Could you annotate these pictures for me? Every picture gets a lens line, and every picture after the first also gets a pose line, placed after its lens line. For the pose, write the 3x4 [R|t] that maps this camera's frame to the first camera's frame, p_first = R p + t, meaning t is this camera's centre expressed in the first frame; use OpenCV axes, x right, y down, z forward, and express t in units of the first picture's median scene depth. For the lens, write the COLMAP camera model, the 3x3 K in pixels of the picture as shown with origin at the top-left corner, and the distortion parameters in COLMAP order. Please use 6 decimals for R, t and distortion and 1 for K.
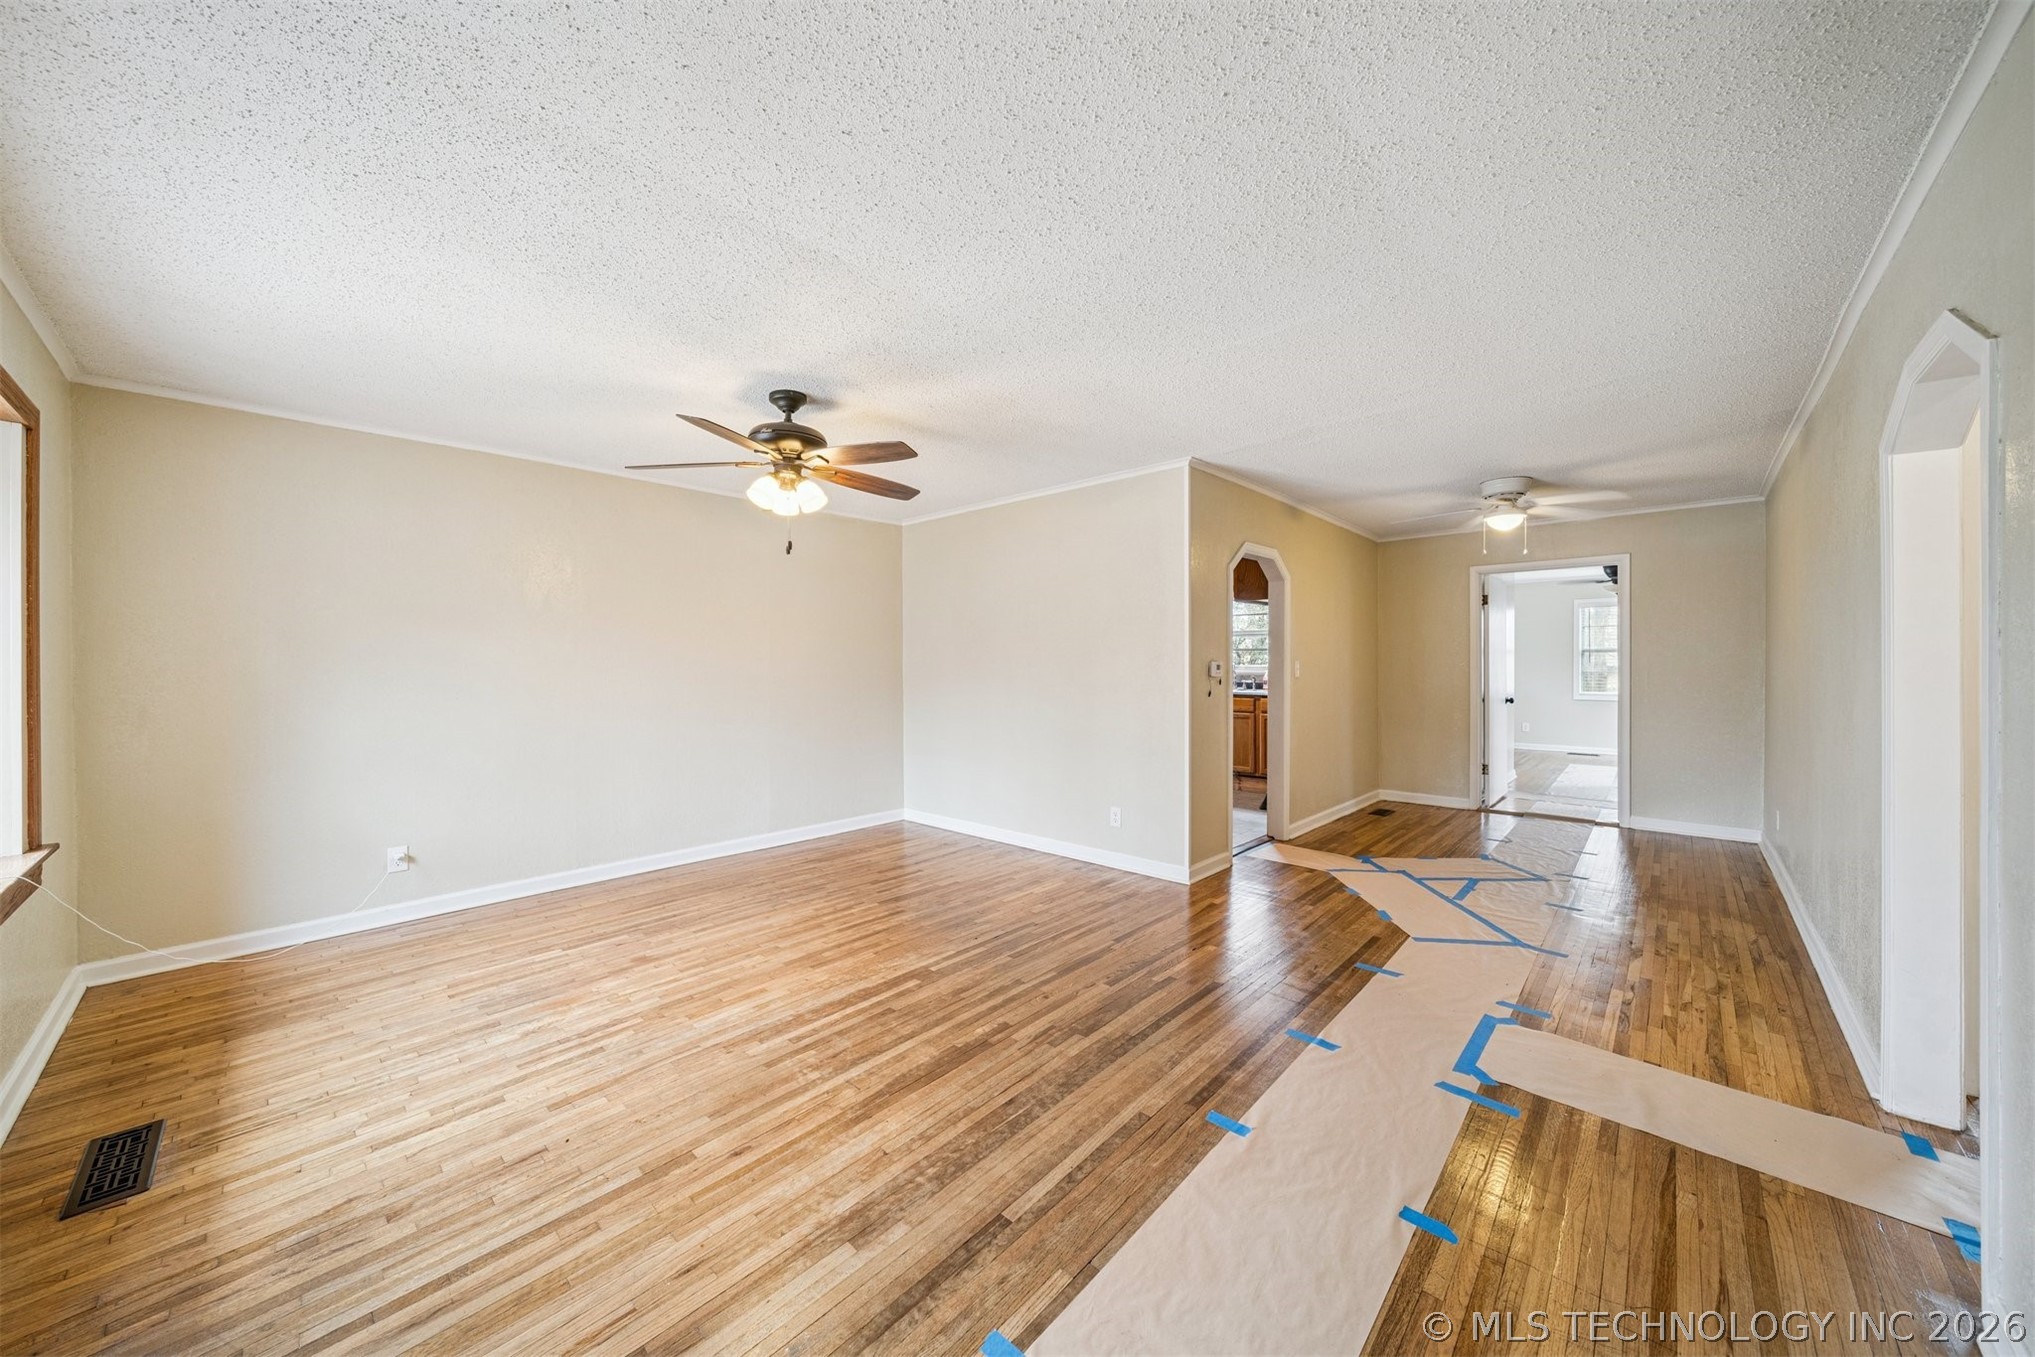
lens RADIAL K [[712.4, 0, 996.2], [0, 712.4, 672.2], [0, 0, 1]] dist [0.001130, -0.000027]
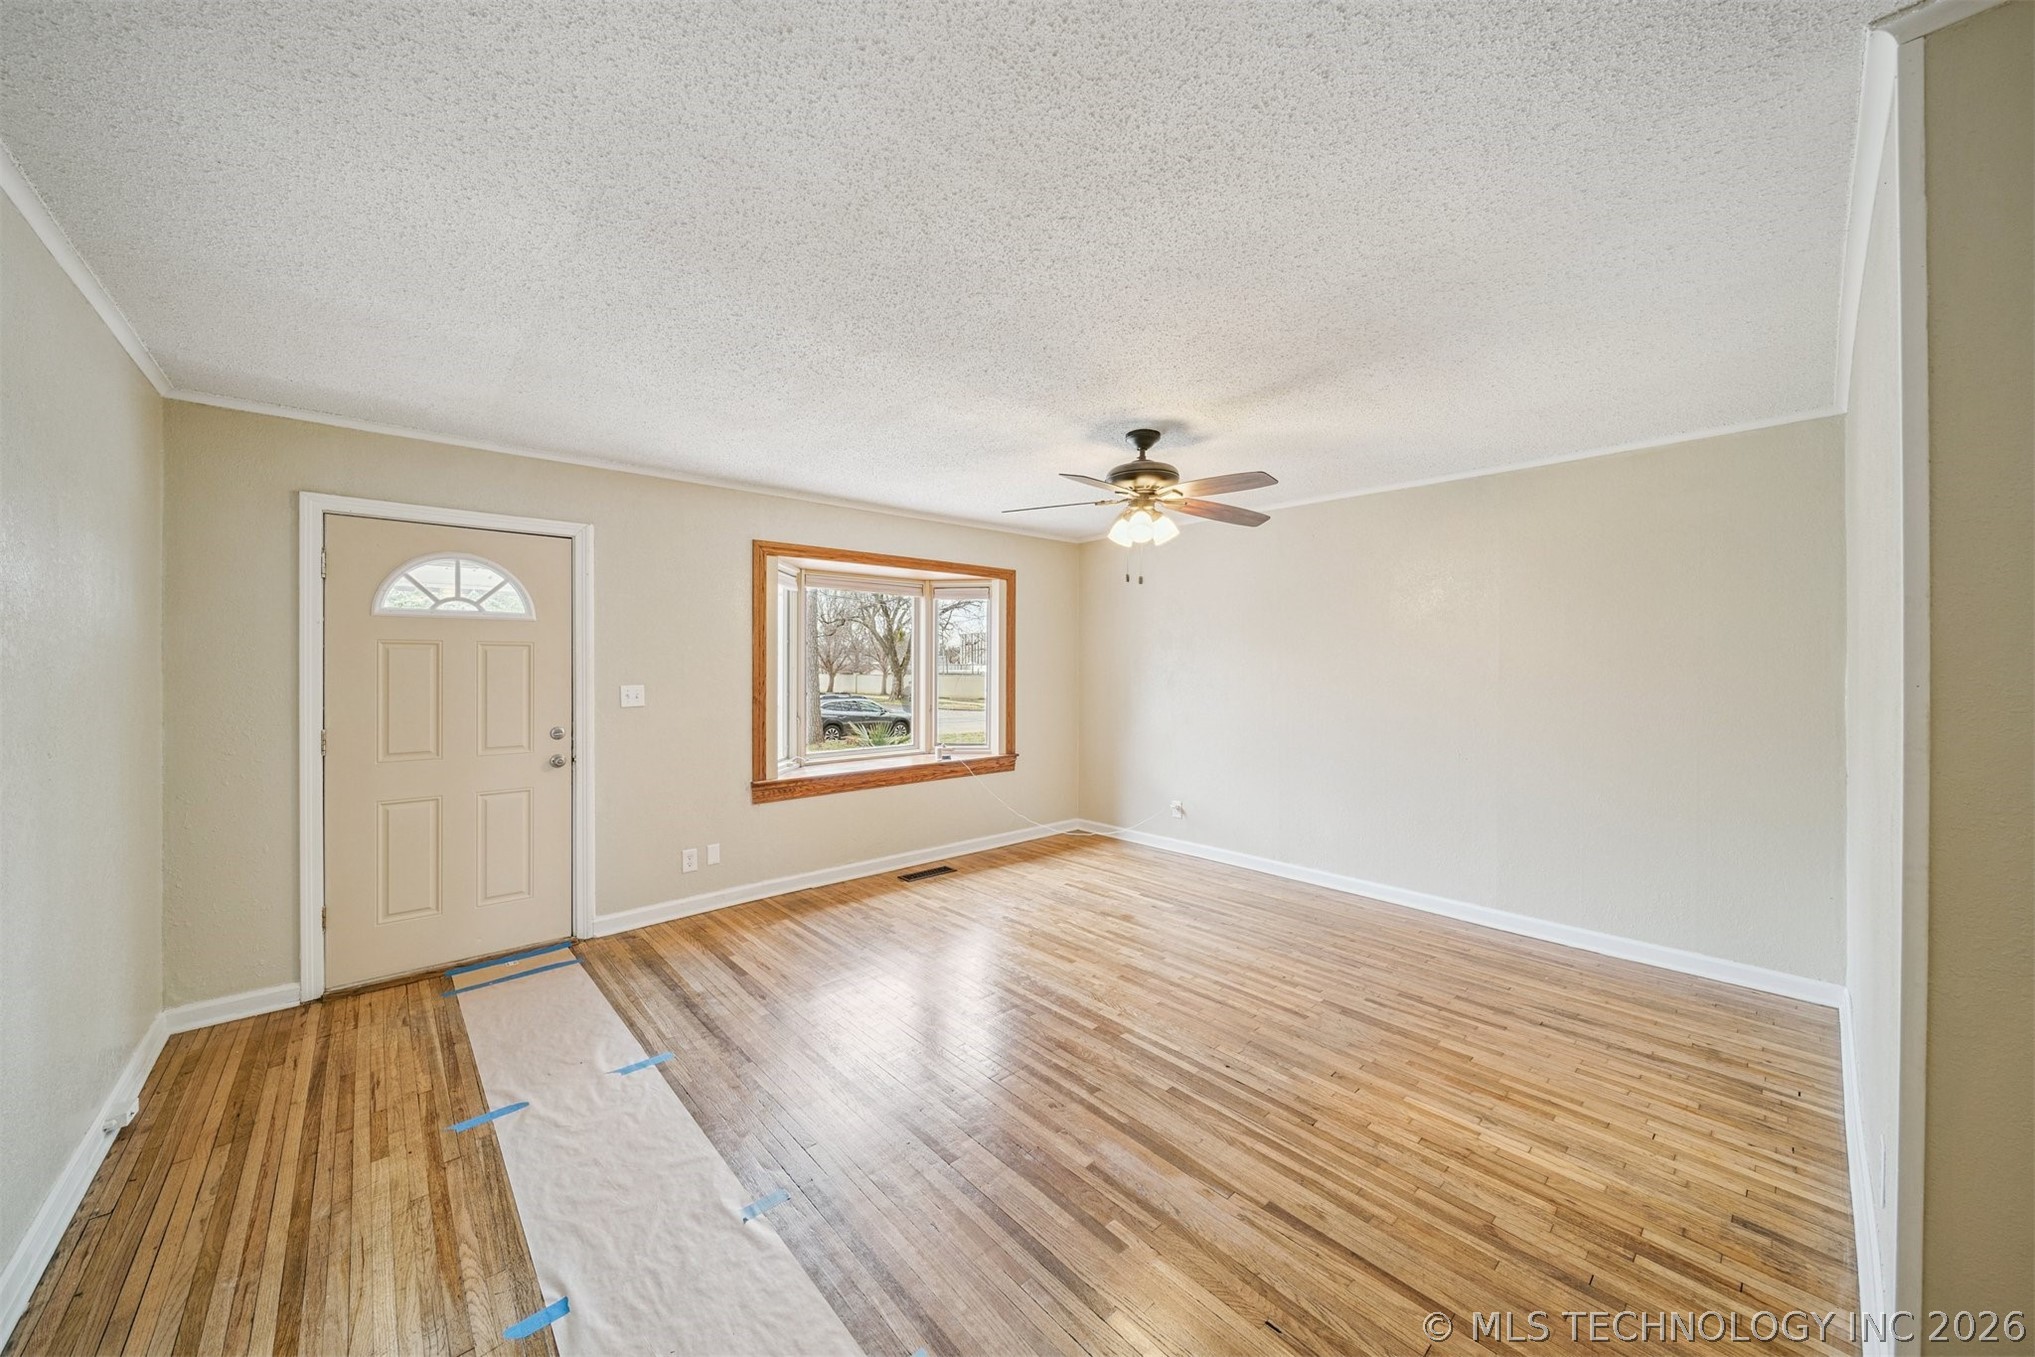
lens RADIAL K [[712.4, 0, 999.1], [0, 712.4, 664.2], [0, 0, 1]] dist [0.001130, -0.000027]
pose [[-0.087758, 0.001833, -0.996140, 0.766713], [-0.013223, 0.999908, 0.003005, -0.044548], [0.996054, 0.013436, -0.087726, 0.866742]]
